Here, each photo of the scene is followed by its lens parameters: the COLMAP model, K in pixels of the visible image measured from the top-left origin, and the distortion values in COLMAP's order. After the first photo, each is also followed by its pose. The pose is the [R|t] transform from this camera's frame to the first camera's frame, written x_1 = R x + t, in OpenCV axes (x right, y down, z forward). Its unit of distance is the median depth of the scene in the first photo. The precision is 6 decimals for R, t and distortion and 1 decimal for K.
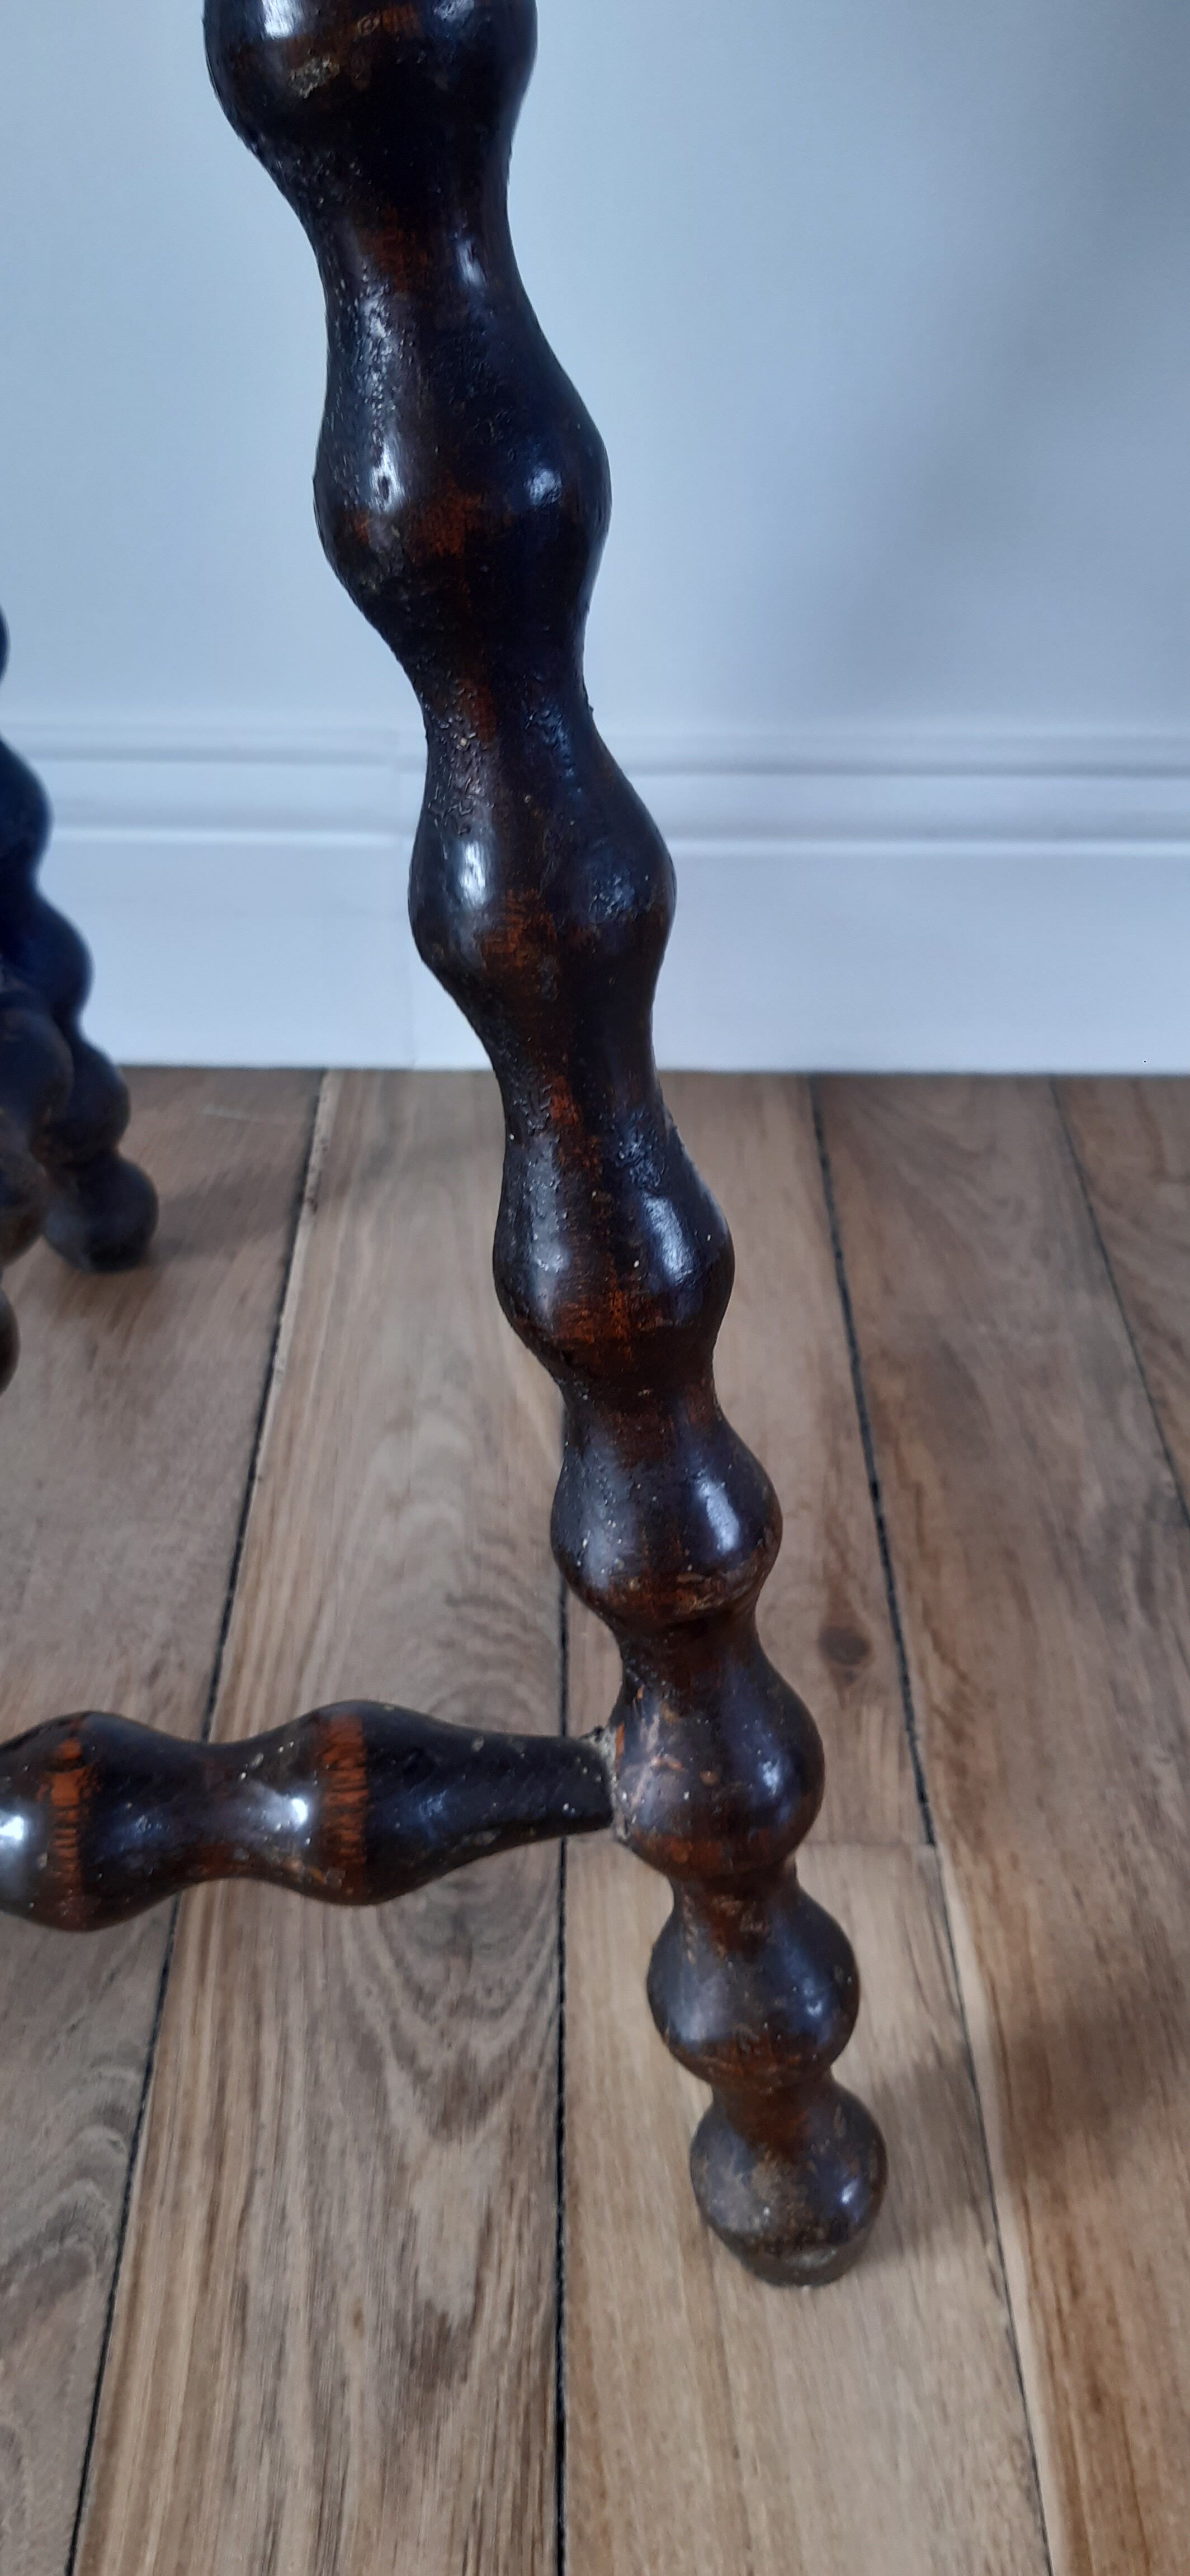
lens RADIAL K [[2046.4, 0, 611.2], [0, 2046.4, 1273.9], [0, 0, 1]] dist [0.056767, -0.139719]
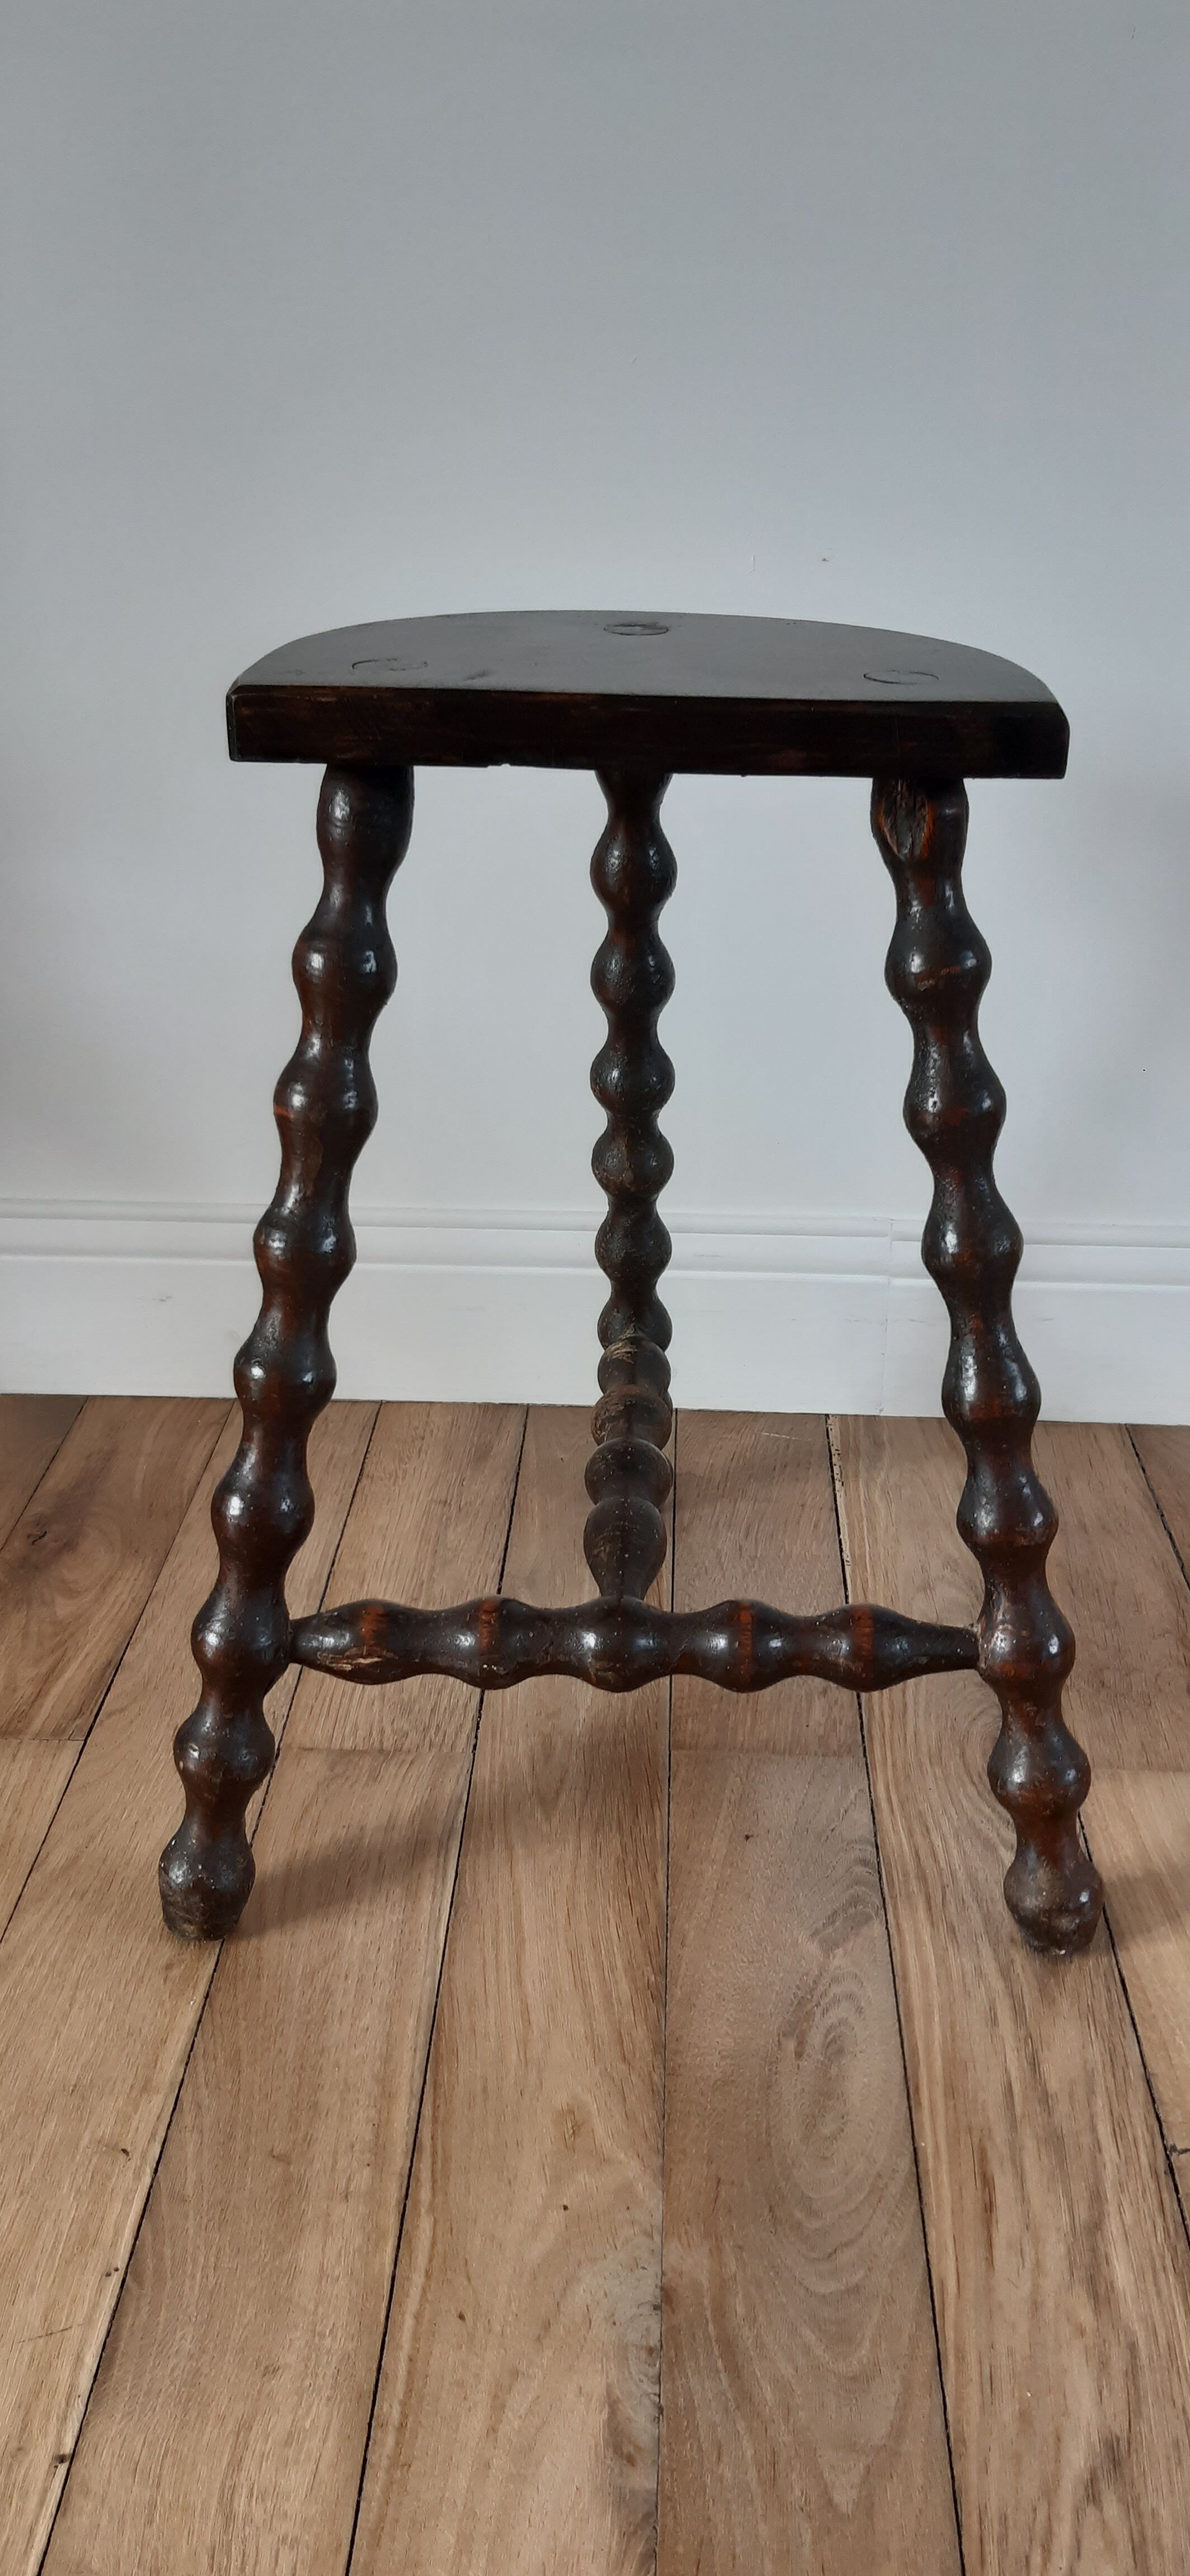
lens RADIAL K [[2046.4, 0, 588.1], [0, 2046.4, 1251.2], [0, 0, 1]] dist [0.056767, -0.139719]
pose [[0.998252, 0.012520, -0.057764, -0.391193], [-0.028062, 0.960527, -0.276767, 0.388830], [0.052019, 0.277904, 0.959199, -1.047762]]
